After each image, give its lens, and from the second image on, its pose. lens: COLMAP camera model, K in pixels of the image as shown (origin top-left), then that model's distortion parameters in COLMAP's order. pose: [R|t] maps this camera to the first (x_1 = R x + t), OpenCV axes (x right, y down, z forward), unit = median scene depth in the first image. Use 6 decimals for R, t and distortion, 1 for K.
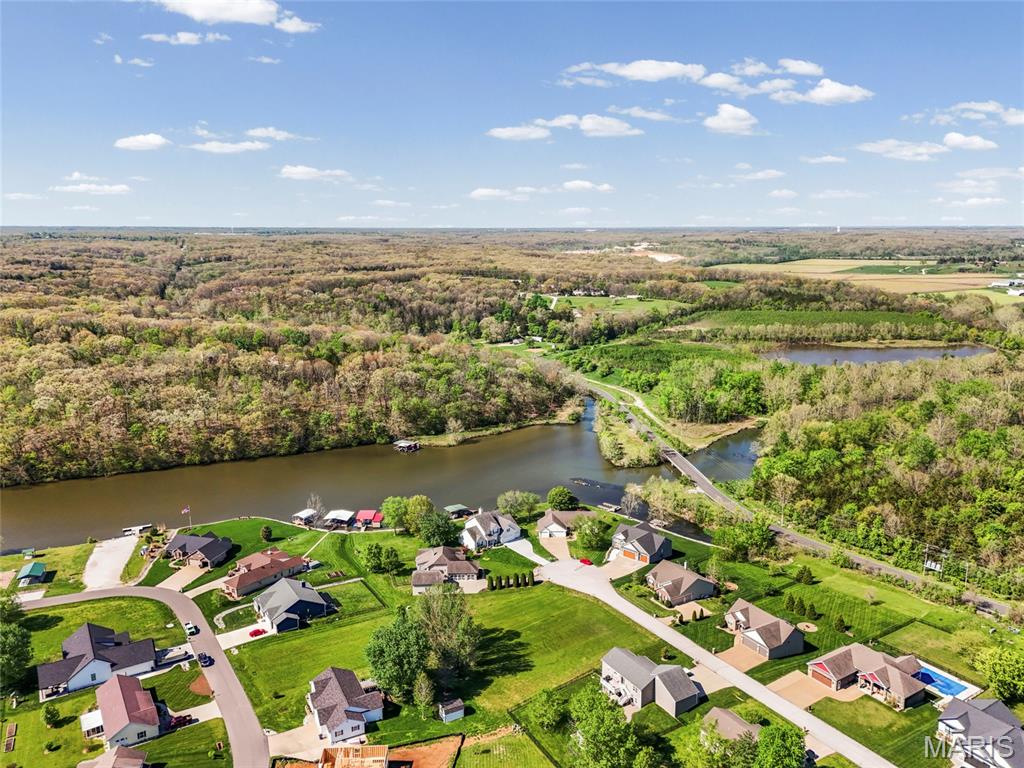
lens RADIAL K [[763.5, 0, 526.5], [0, 763.5, 410.9], [0, 0, 1]] dist [0.087605, -0.089849]
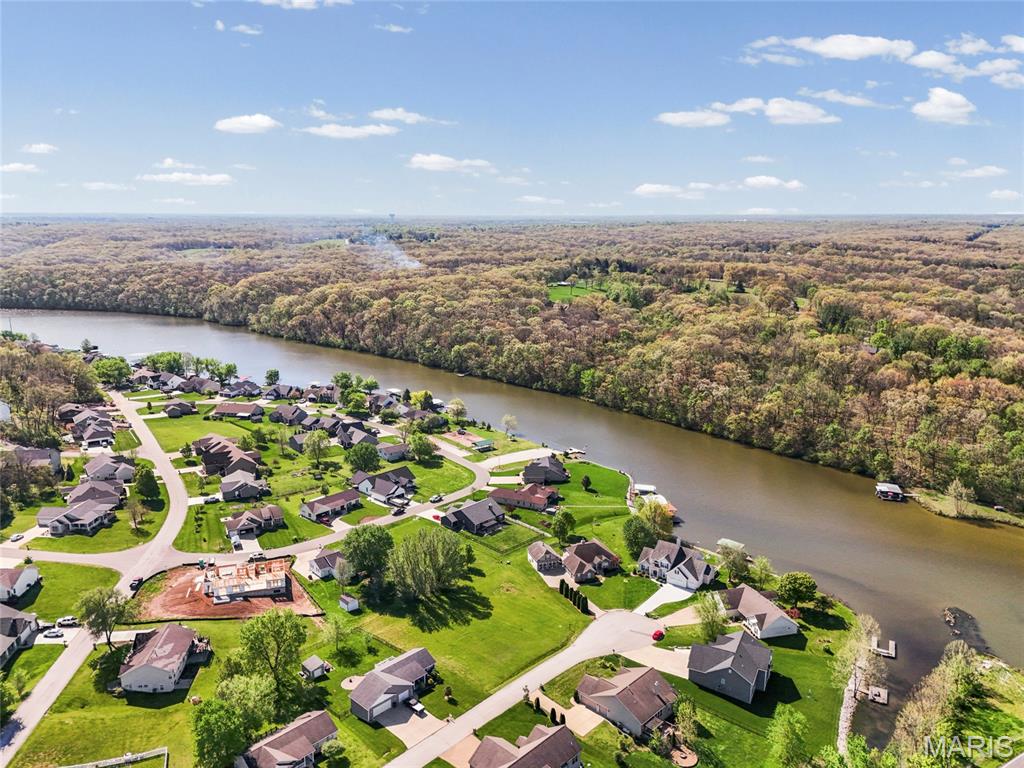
lens RADIAL K [[783.5, 0, 505.5], [0, 783.5, 384.3], [0, 0, 1]] dist [0.108438, -0.129690]
pose [[0.237414, 0.210834, -0.948253, 0.560792], [-0.232191, 0.960184, 0.155353, -0.107013], [0.943251, 0.183293, 0.276915, 0.413160]]
